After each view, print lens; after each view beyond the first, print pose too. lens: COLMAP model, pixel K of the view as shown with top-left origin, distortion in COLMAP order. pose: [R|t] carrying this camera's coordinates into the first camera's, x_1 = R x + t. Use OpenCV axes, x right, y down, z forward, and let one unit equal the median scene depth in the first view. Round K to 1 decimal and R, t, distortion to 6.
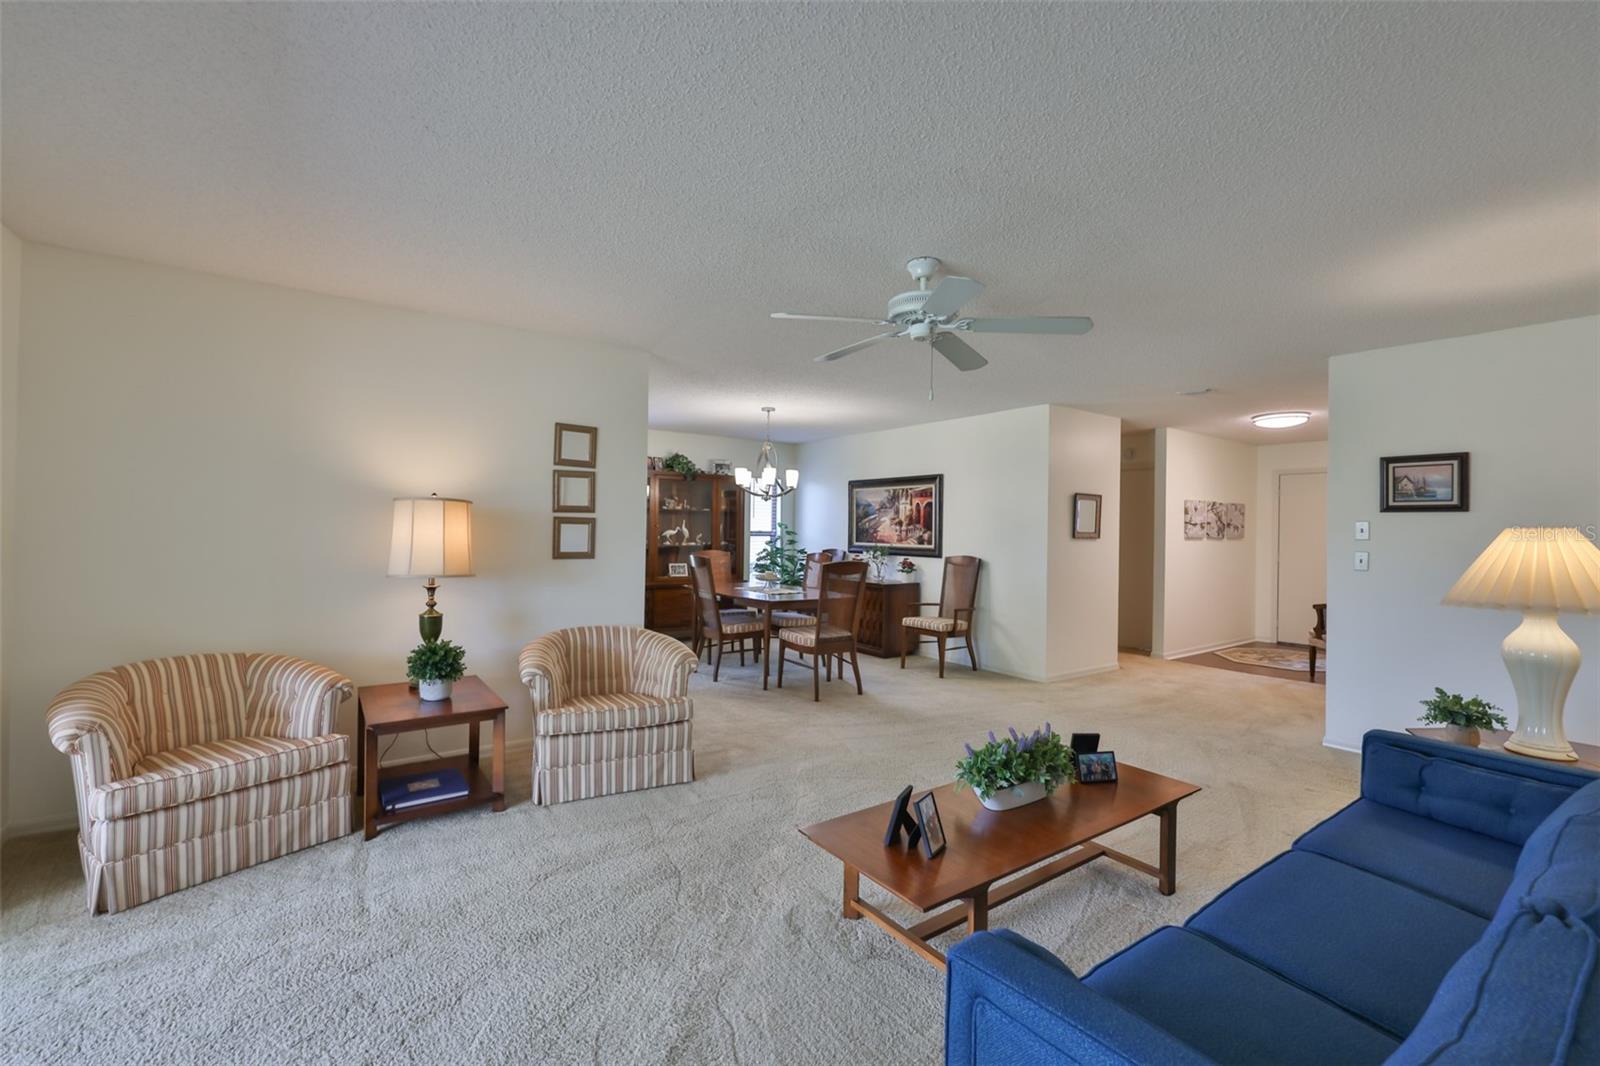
lens RADIAL K [[675.6, 0, 805.5], [0, 675.6, 525.8], [0, 0, 1]] dist [-0.002564, -0.000168]
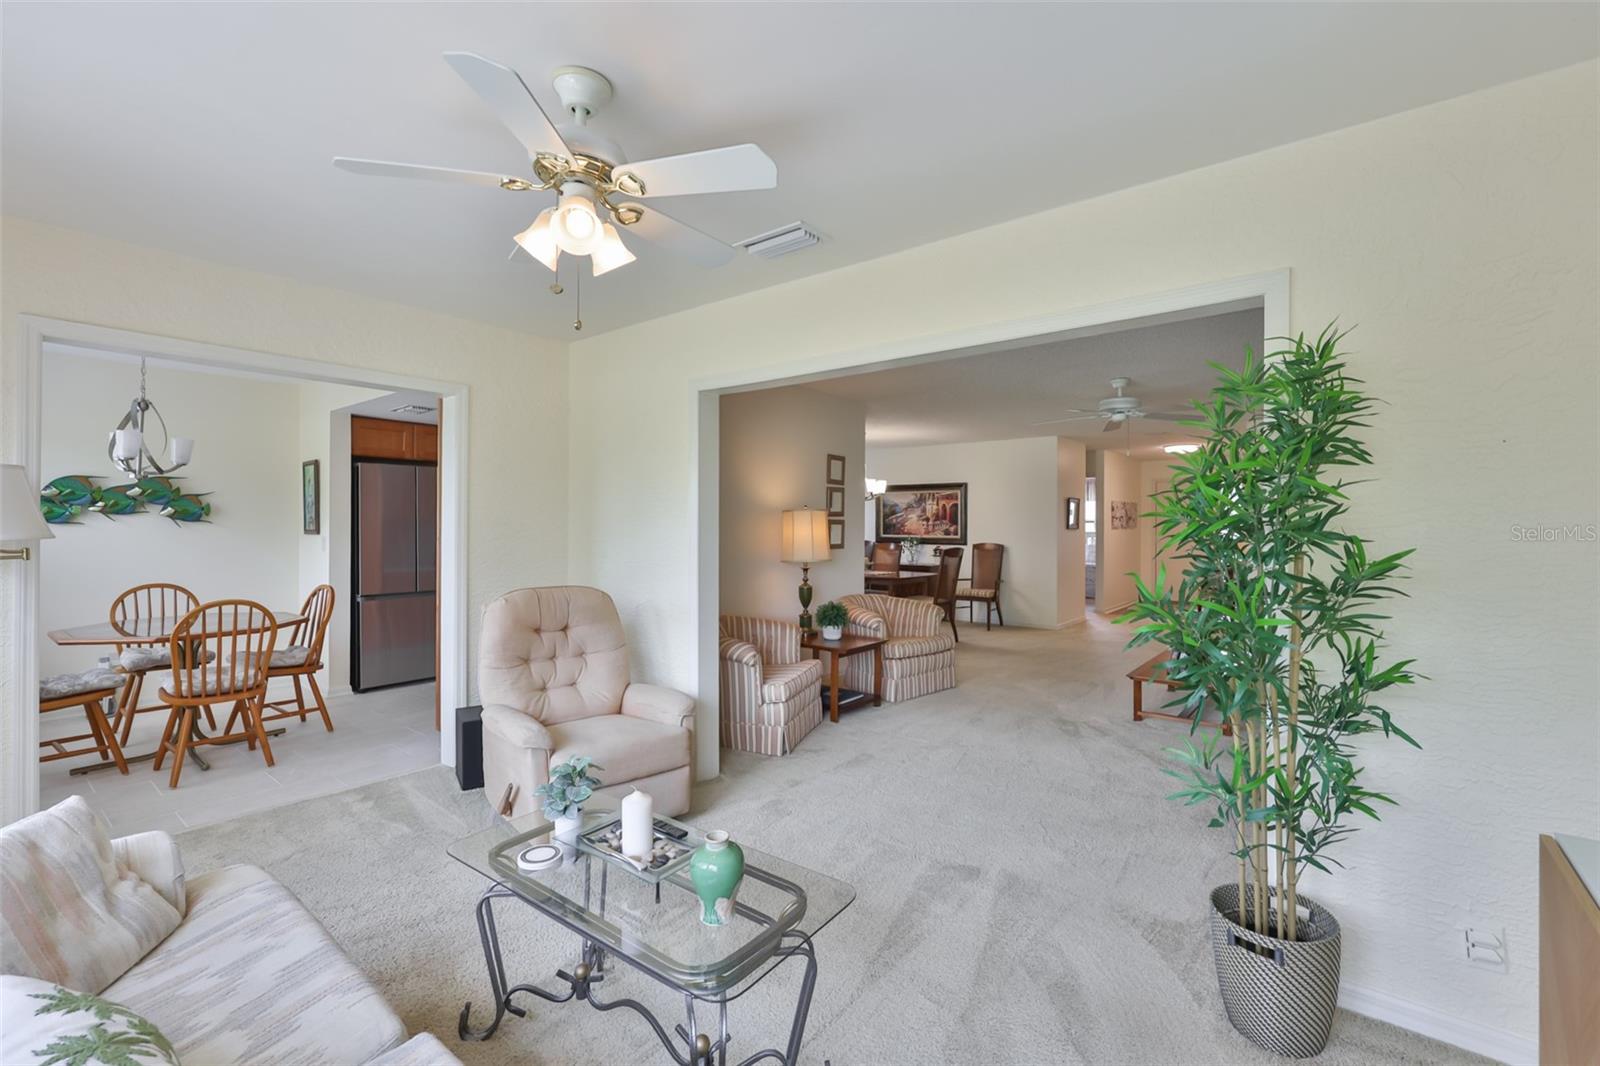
lens RADIAL K [[692.8, 0, 810.6], [0, 692.8, 521.9], [0, 0, 1]] dist [-0.000532, -0.000010]
pose [[0.961048, -0.010363, 0.276185, -0.472821], [0.008692, 0.999936, 0.007273, -0.011441], [-0.276243, -0.004589, 0.961077, -0.235011]]
